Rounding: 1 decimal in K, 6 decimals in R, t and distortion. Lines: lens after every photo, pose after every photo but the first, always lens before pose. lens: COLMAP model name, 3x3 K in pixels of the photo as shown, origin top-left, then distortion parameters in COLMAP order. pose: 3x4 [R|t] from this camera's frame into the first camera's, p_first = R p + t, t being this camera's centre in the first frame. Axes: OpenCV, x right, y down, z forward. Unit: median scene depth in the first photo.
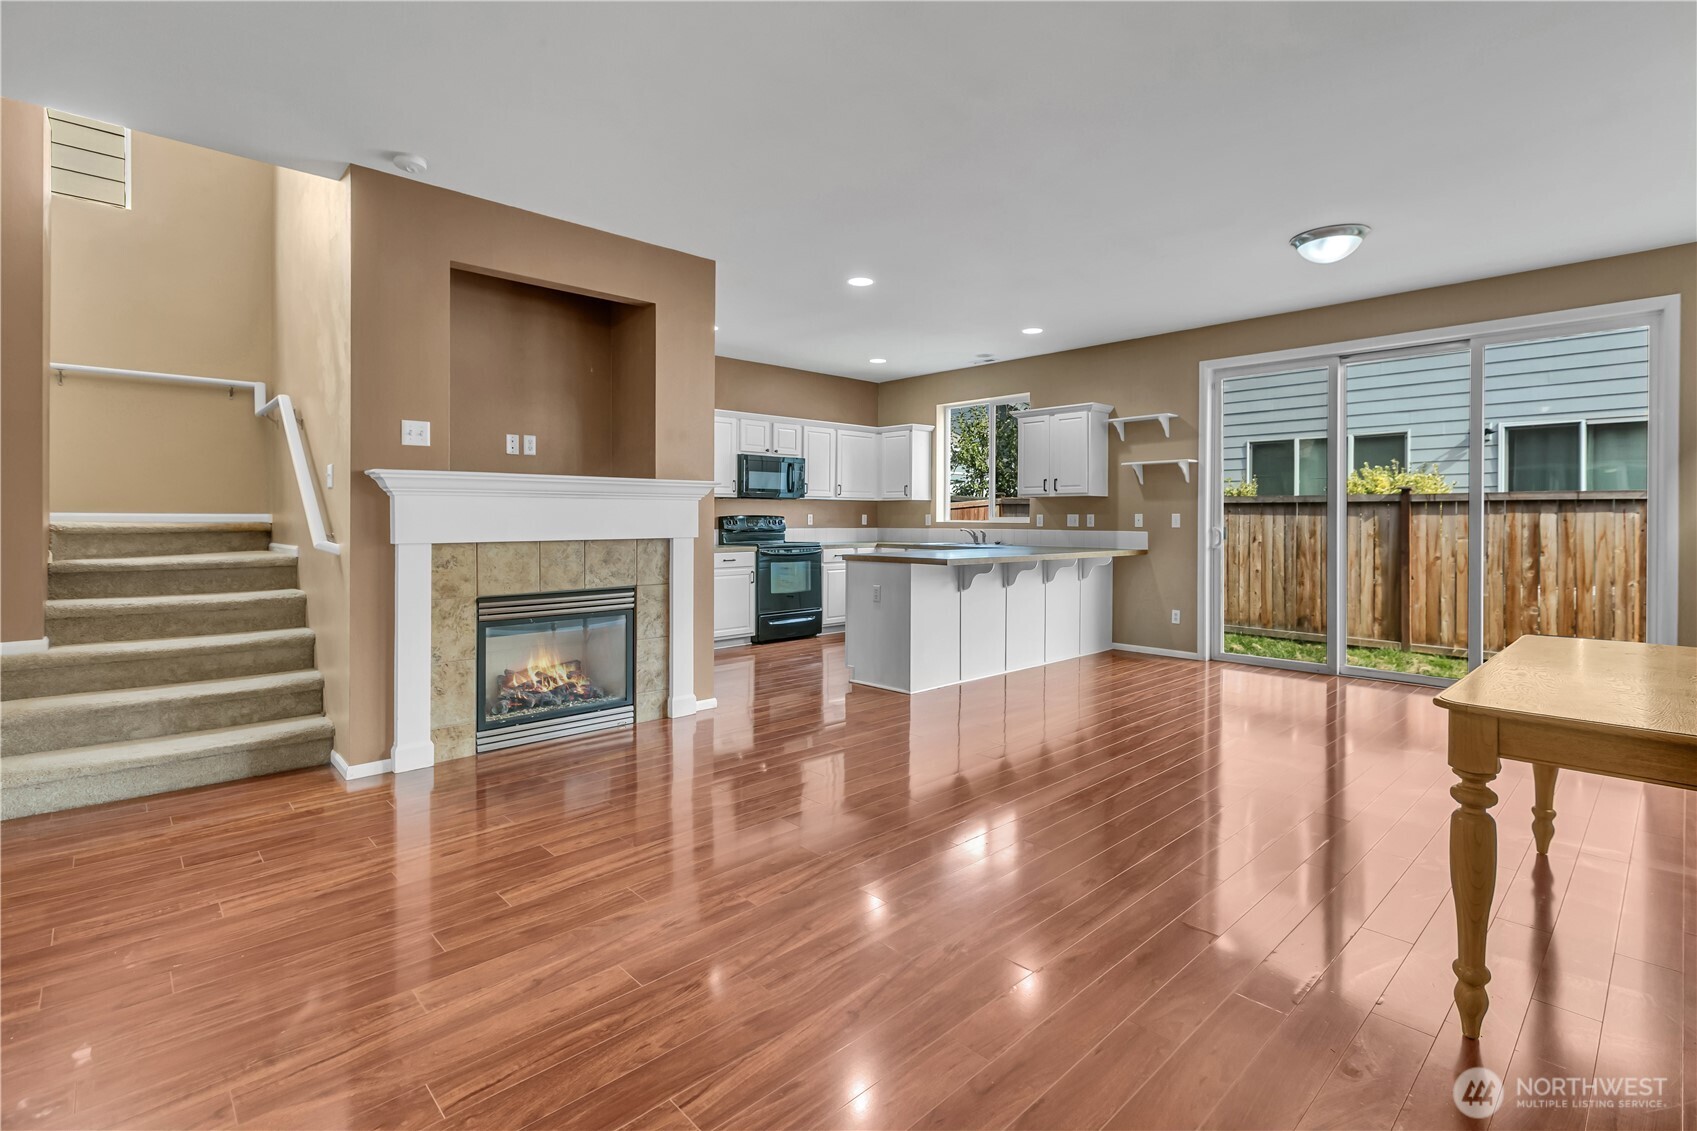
lens RADIAL K [[785.0, 0, 875.1], [0, 785.0, 535.9], [0, 0, 1]] dist [0.000215, 0.000211]
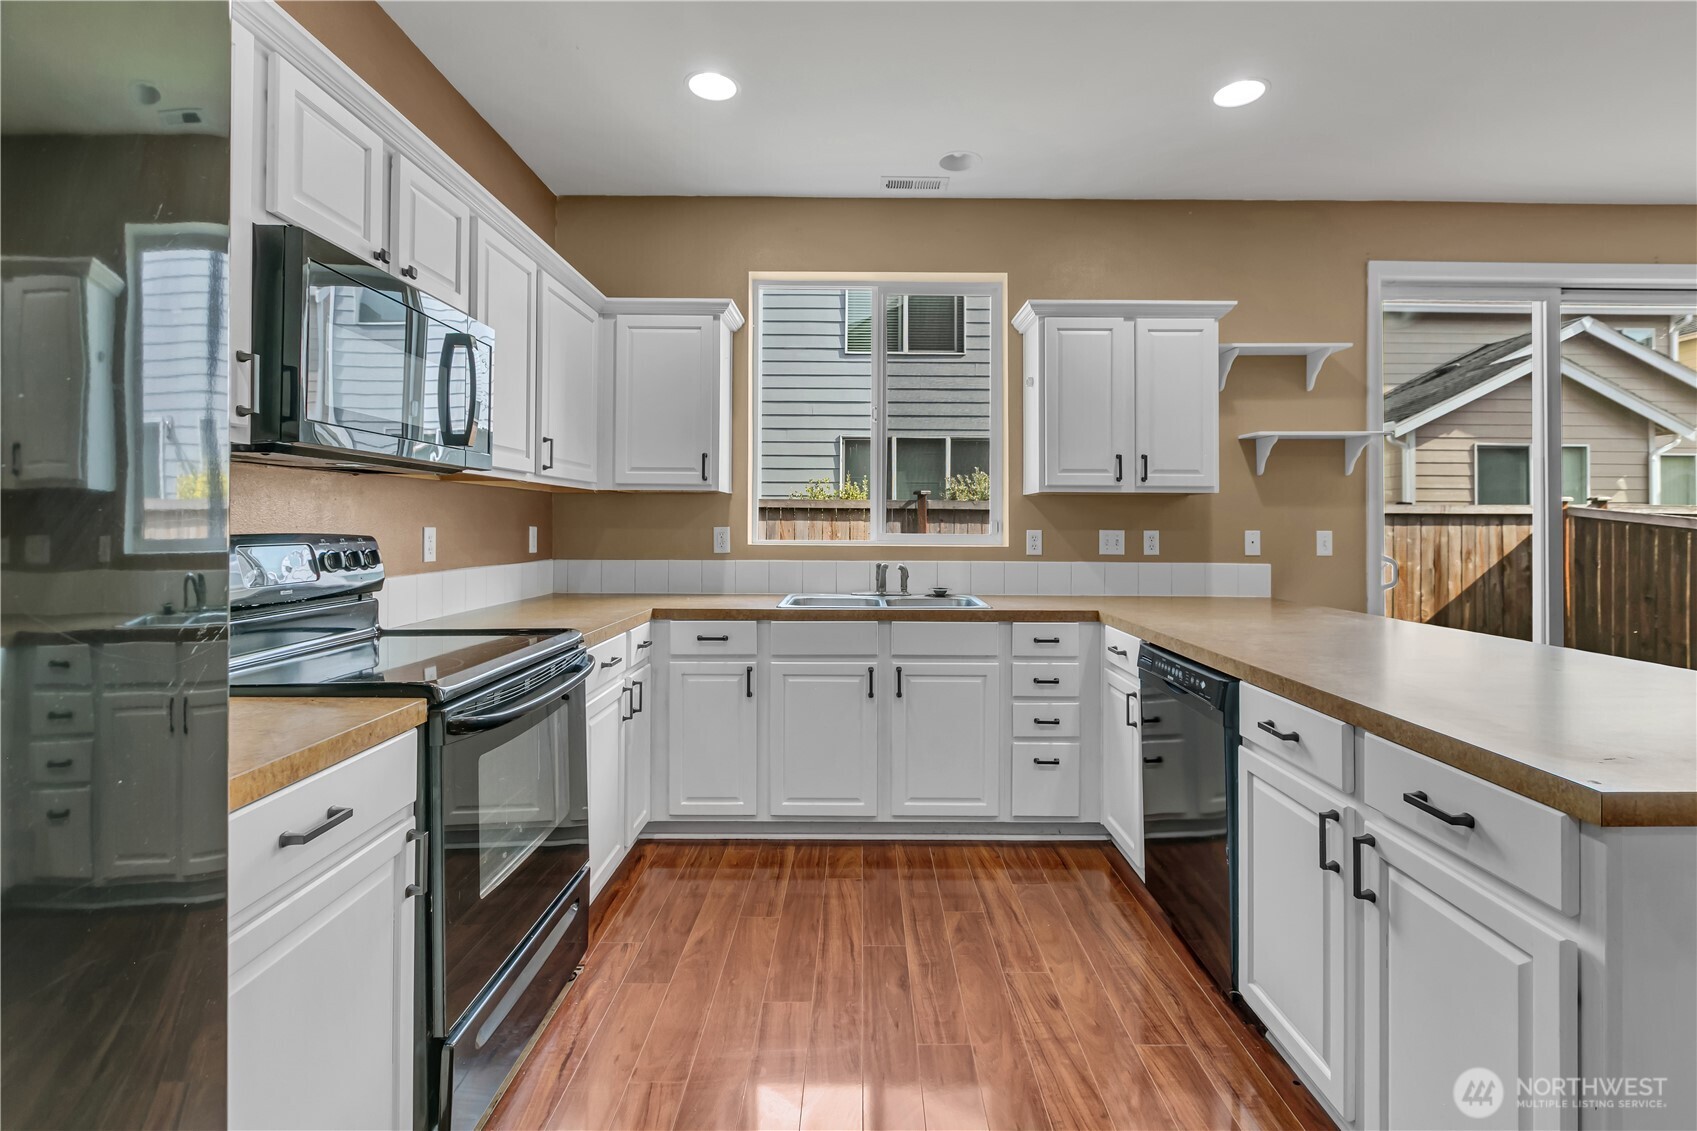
lens RADIAL K [[781.7, 0, 859.7], [0, 781.7, 502.4], [0, 0, 1]] dist [0.000107, -0.000401]
pose [[0.696738, 0.022157, 0.716984, -0.220044], [0.011385, 0.999055, -0.041938, -0.026507], [-0.717236, 0.037383, 0.695827, 0.788290]]
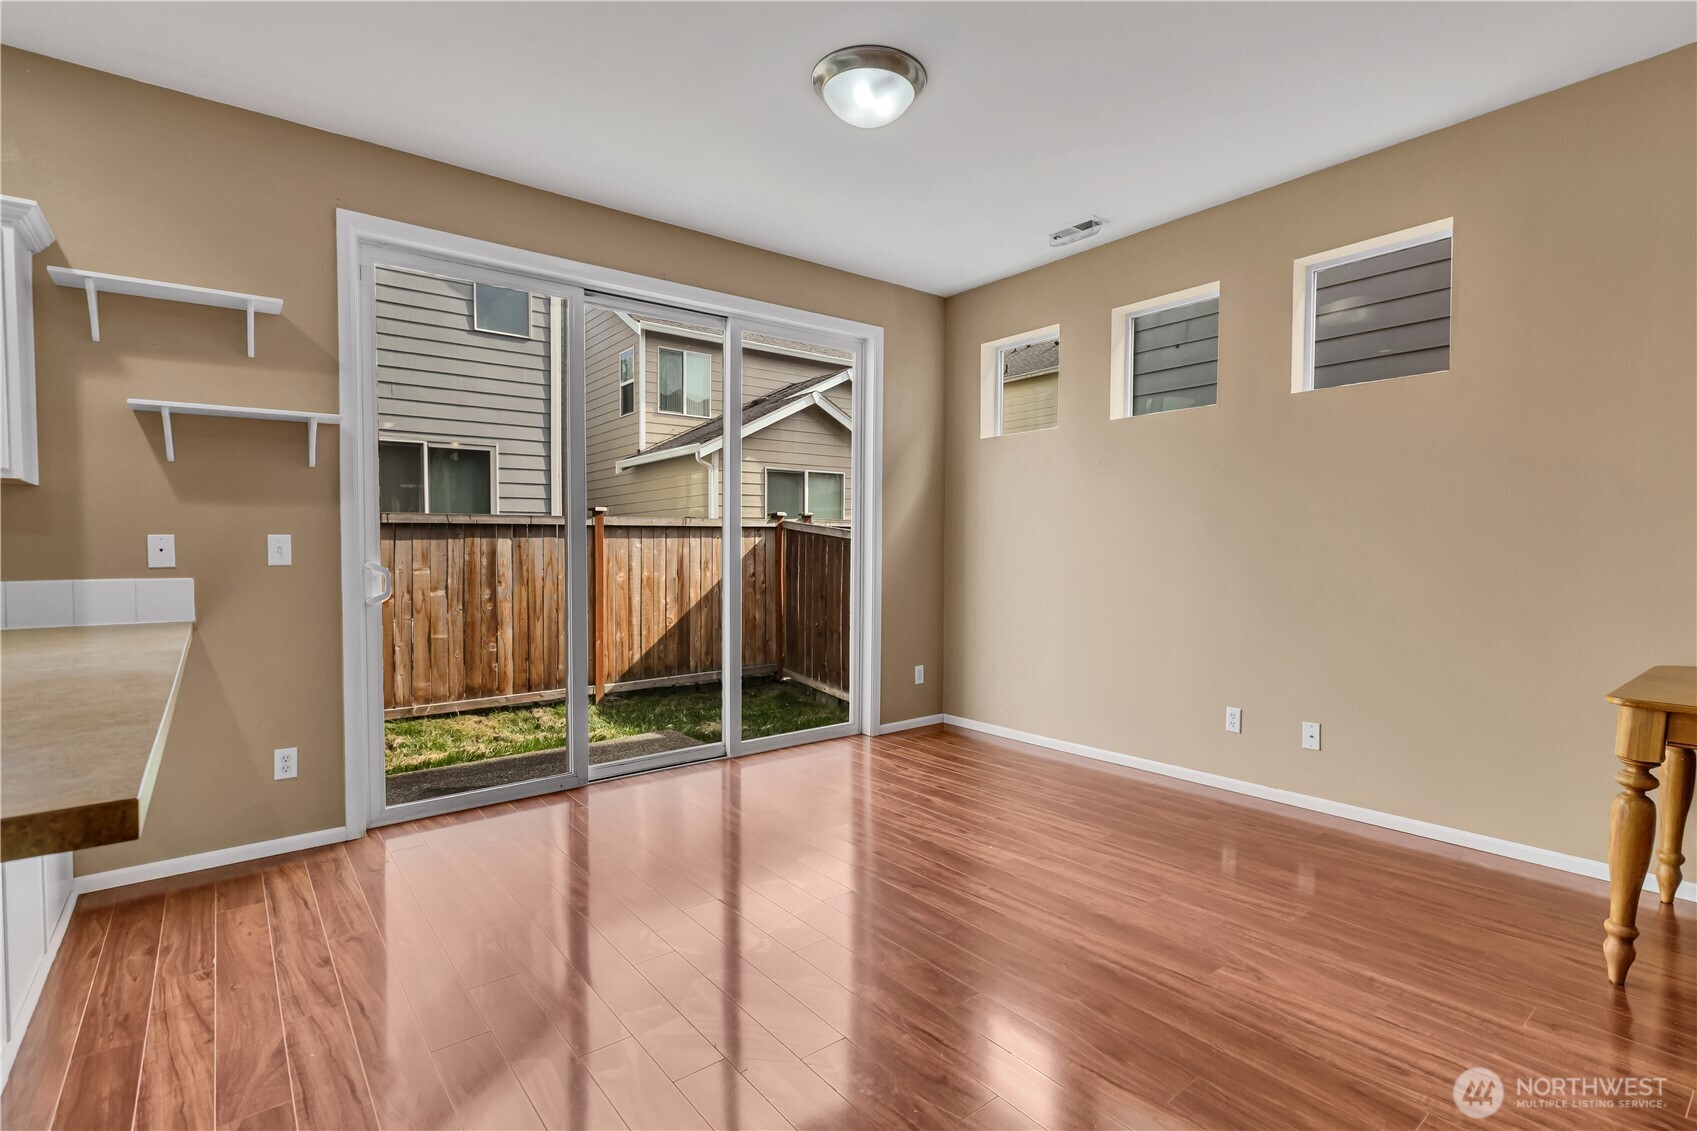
lens RADIAL K [[804.7, 0, 855.9], [0, 804.7, 569.2], [0, 0, 1]] dist [0.002181, 0.000710]
pose [[0.098445, -0.033143, 0.994590, -0.037433], [0.027236, 0.999161, 0.030600, -0.012625], [-0.994770, 0.024076, 0.099265, 0.581960]]
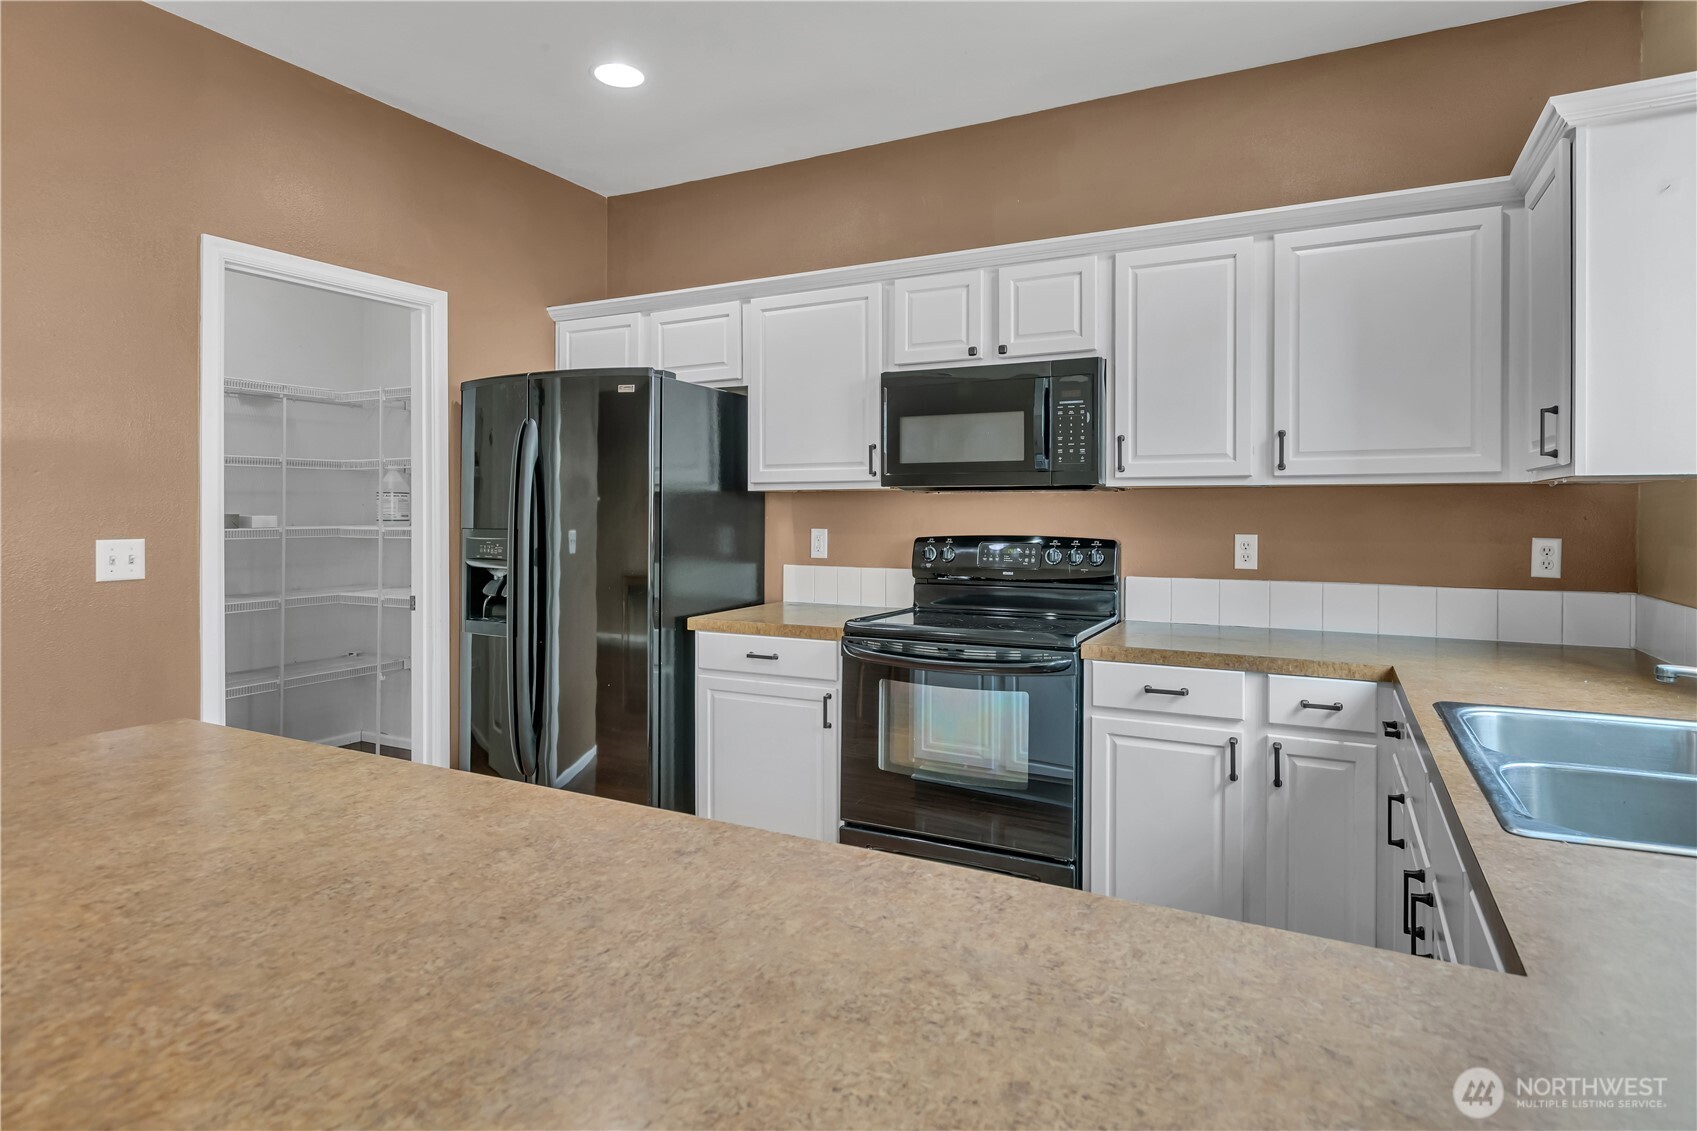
lens RADIAL K [[914.8, 0, 865.2], [0, 914.8, 512.7], [0, 0, 1]] dist [0.001072, 0.000560]
pose [[0.317365, 0.001688, -0.948302, 0.246571], [-0.021633, 0.999751, -0.005460, -0.036486], [0.948057, 0.022248, 0.317323, 0.881525]]
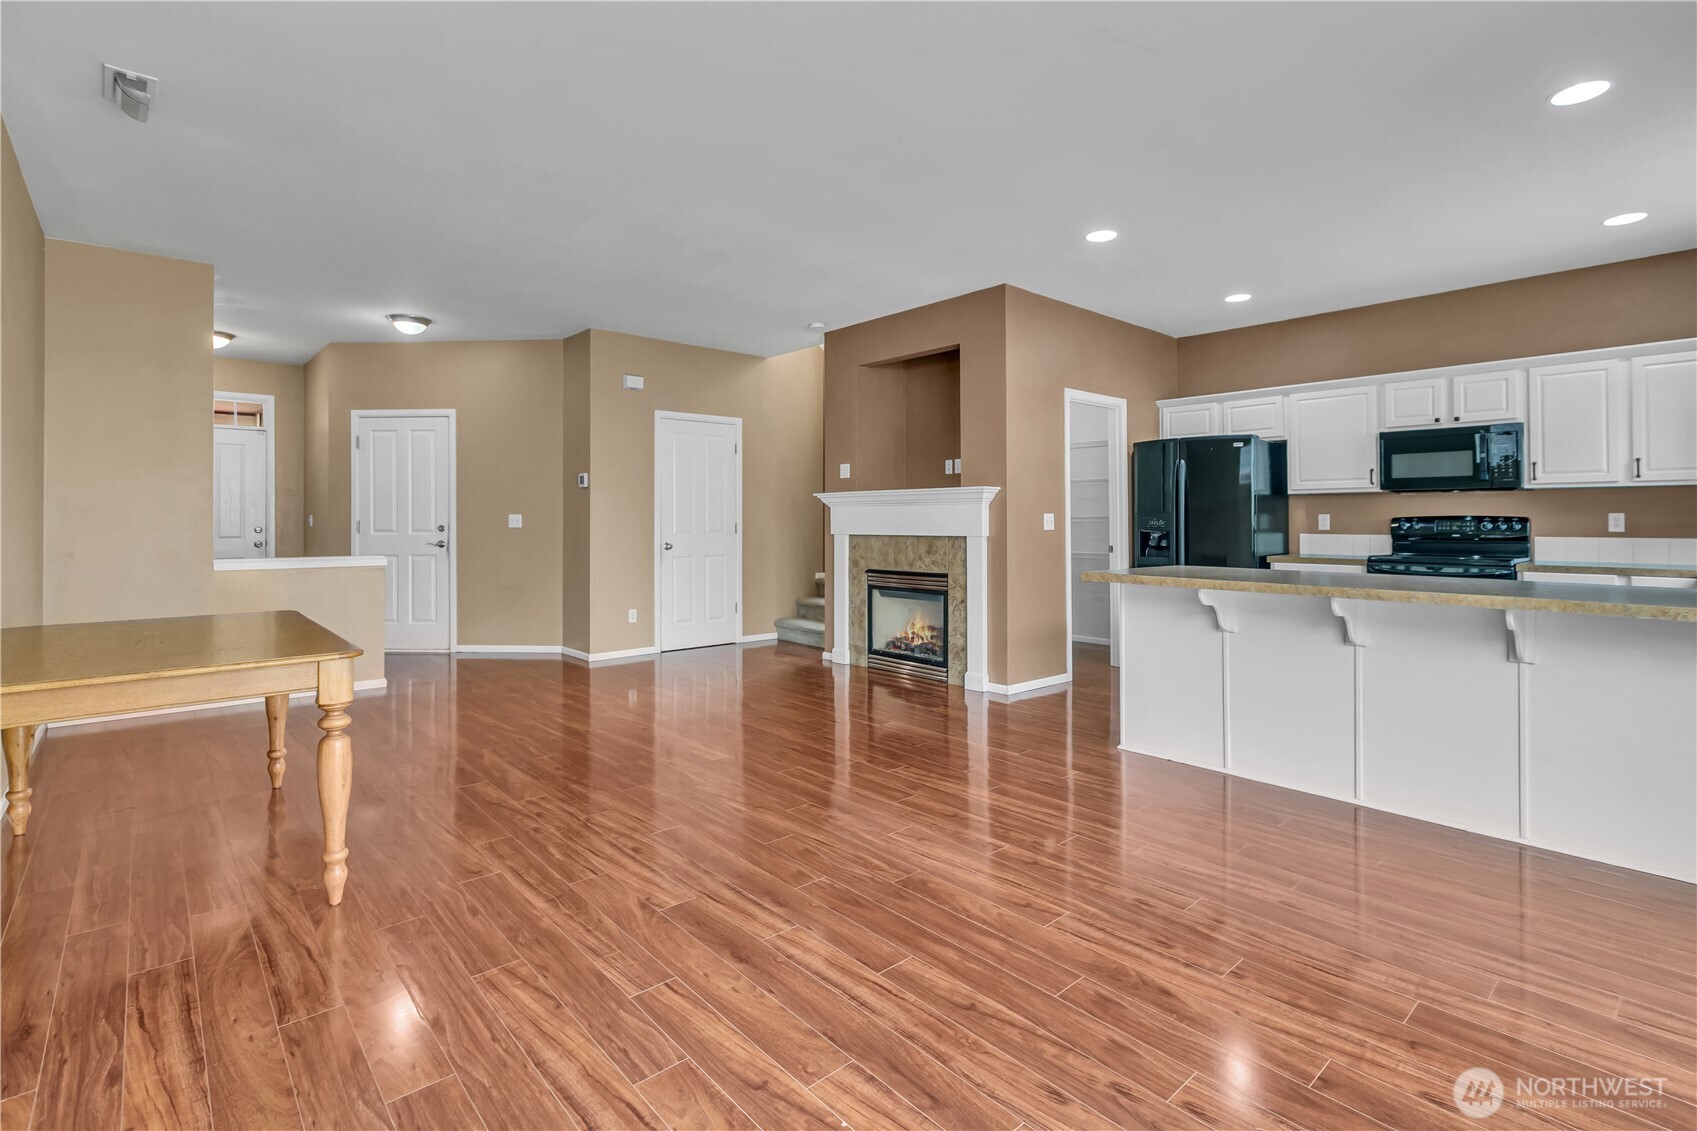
lens RADIAL K [[806.5, 0, 864.1], [0, 806.5, 516.4], [0, 0, 1]] dist [0.003996, 0.000649]
pose [[-0.035067, -0.008537, -0.999348, 0.614988], [-0.024126, 0.999679, -0.007693, -0.009011], [0.999094, 0.023840, -0.035262, 0.565582]]
